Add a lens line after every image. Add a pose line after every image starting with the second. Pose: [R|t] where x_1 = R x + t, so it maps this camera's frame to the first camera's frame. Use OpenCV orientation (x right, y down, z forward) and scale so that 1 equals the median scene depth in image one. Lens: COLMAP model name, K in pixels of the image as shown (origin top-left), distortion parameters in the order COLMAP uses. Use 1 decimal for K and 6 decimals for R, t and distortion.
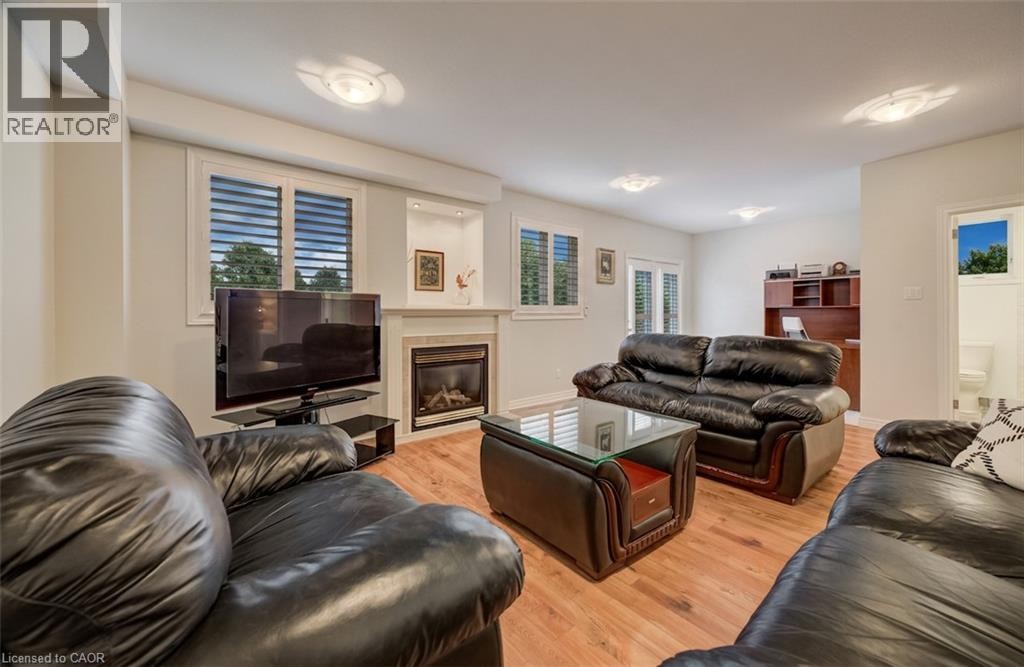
lens RADIAL K [[401.0, 0, 509.3], [0, 401.0, 318.2], [0, 0, 1]] dist [0.001956, 0.000250]
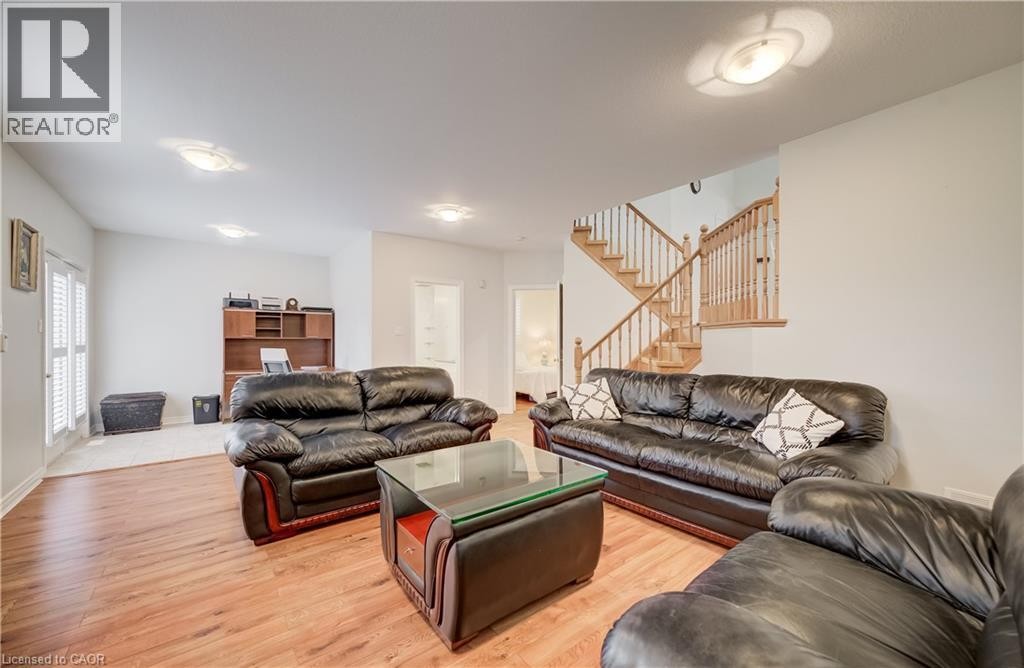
lens RADIAL K [[411.5, 0, 513.8], [0, 411.5, 337.0], [0, 0, 1]] dist [-0.001437, -0.000171]
pose [[-0.004708, 0.011568, 0.999922, -0.315331], [0.009524, 0.999888, -0.011522, -0.013271], [-0.999944, 0.009469, -0.004818, 0.389433]]
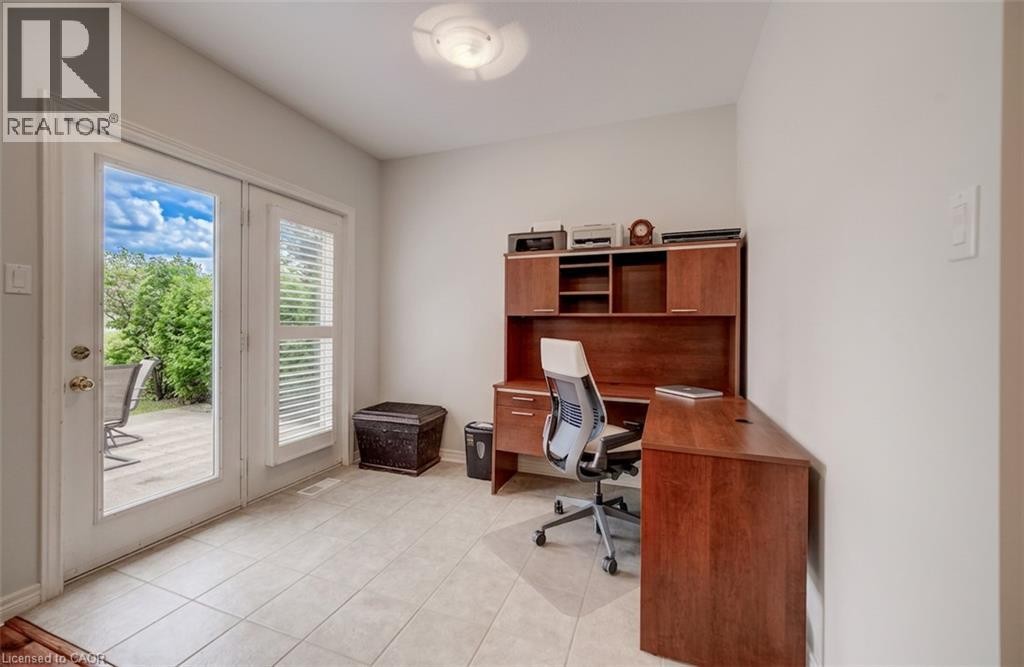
lens RADIAL K [[402.0, 0, 517.1], [0, 402.0, 335.4], [0, 0, 1]] dist [0.000148, 0.000160]
pose [[0.844496, 0.002153, 0.535558, 0.449960], [-0.005079, 0.999979, 0.003989, -0.007633], [-0.535538, -0.006089, 0.844489, 0.679026]]
